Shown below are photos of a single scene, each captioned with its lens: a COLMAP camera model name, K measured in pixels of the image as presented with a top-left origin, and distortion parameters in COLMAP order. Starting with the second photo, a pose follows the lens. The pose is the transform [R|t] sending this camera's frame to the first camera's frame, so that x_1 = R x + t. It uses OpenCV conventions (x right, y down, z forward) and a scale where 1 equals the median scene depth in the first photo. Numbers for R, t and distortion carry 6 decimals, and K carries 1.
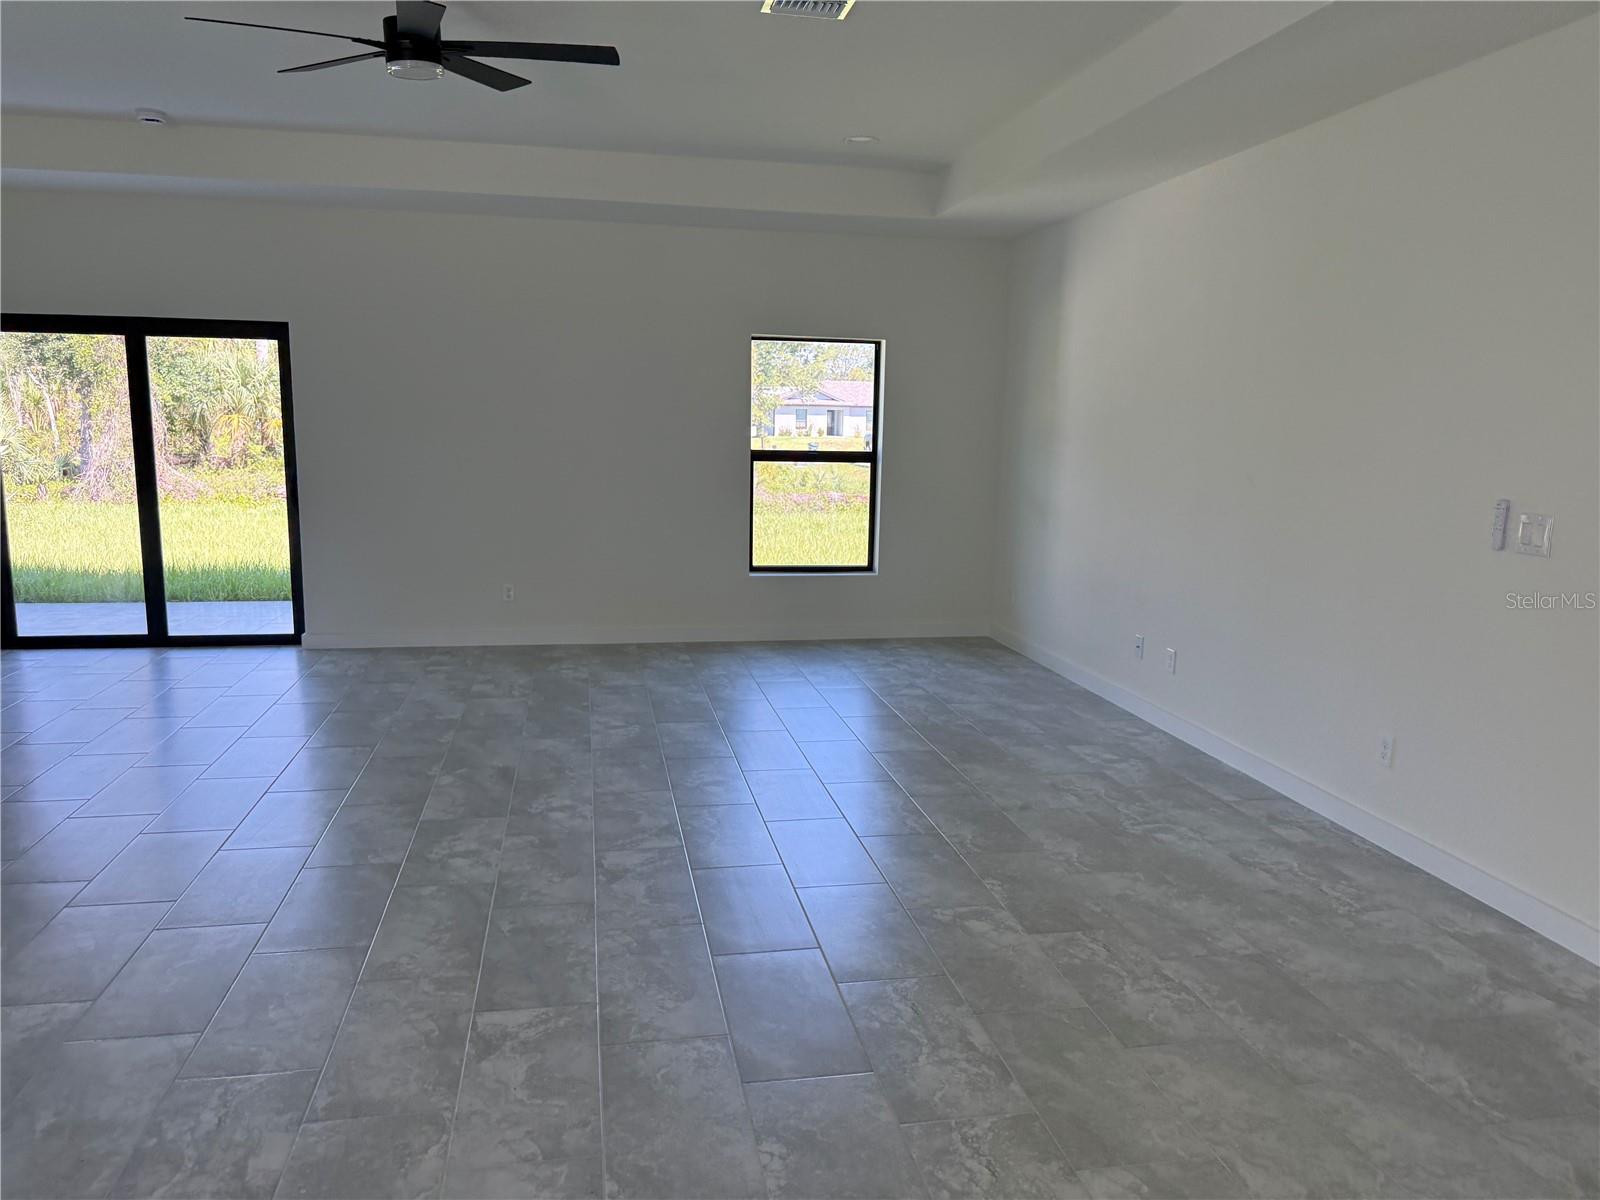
lens RADIAL K [[1213.5, 0, 799.5], [0, 1213.5, 598.7], [0, 0, 1]] dist [0.014531, -0.008670]
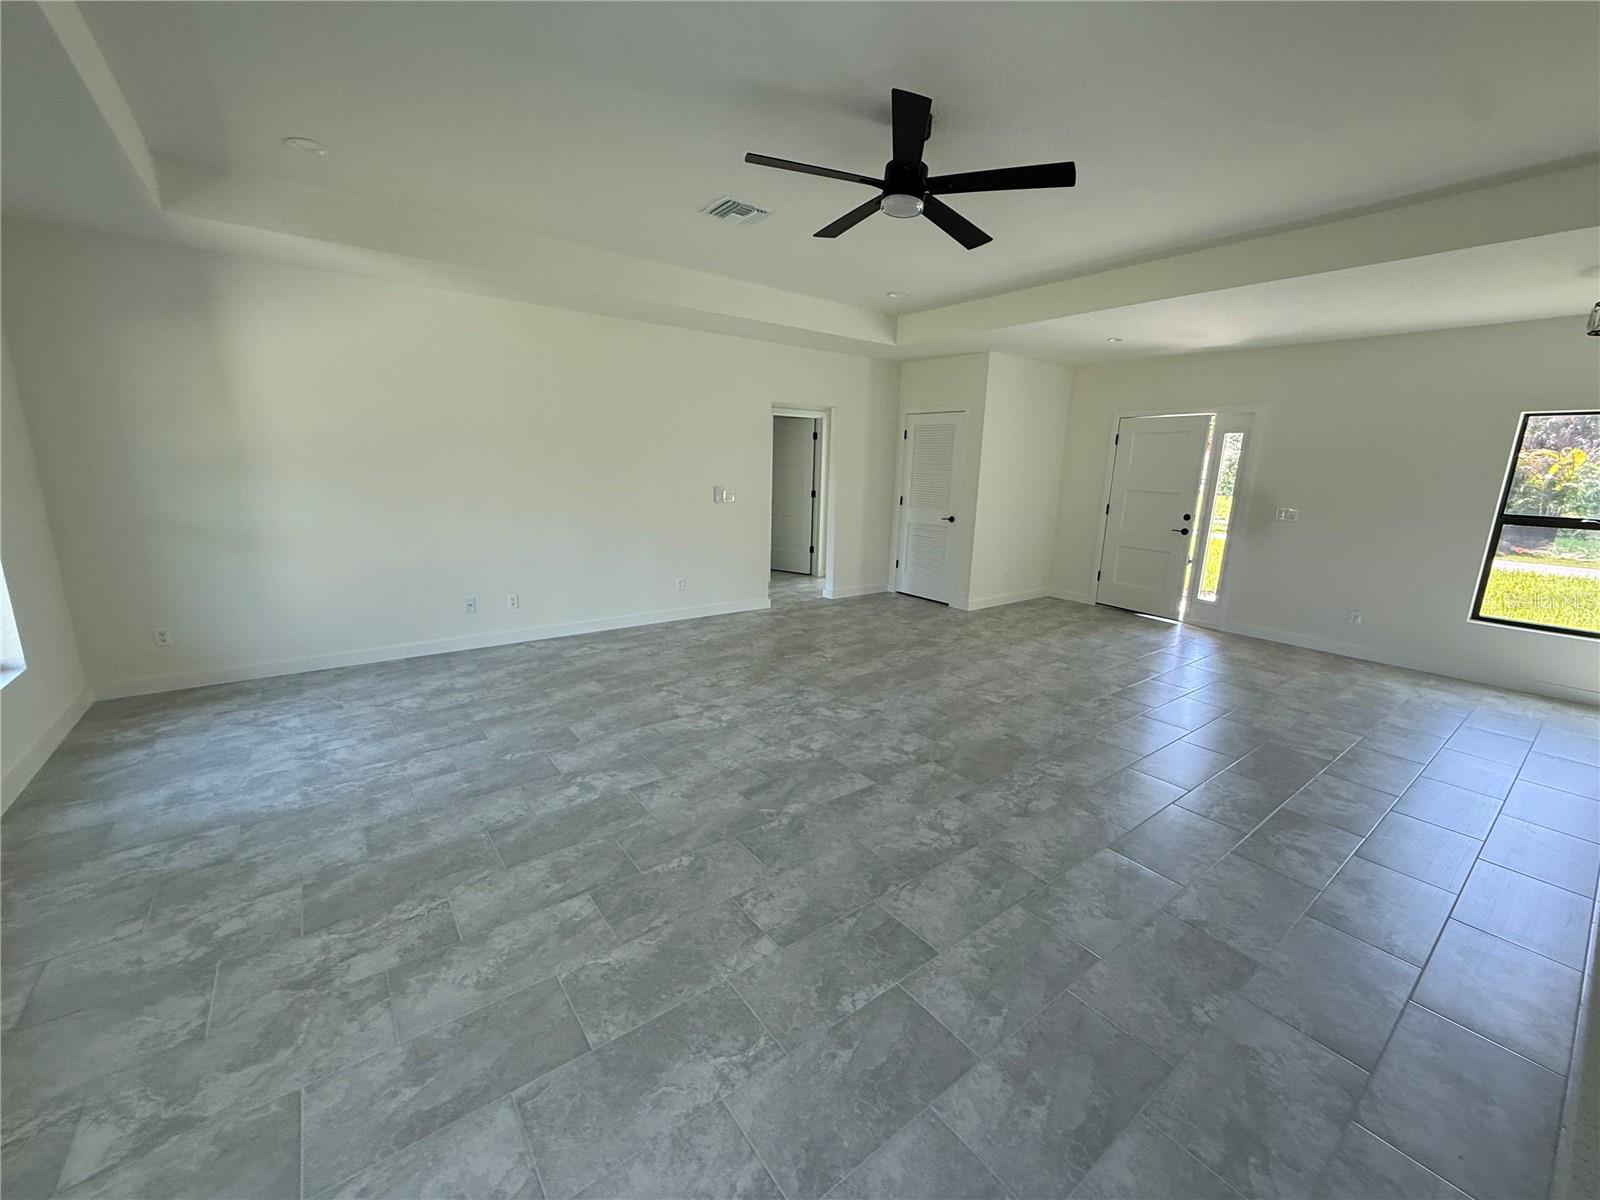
lens RADIAL K [[640.6, 0, 798.2], [0, 640.6, 600.5], [0, 0, 1]] dist [-0.002060, 0.000556]
pose [[-0.463736, -0.225275, 0.856855, -0.817104], [0.094674, 0.948996, 0.300738, -0.230915], [-0.880900, 0.220585, -0.418756, 1.291176]]
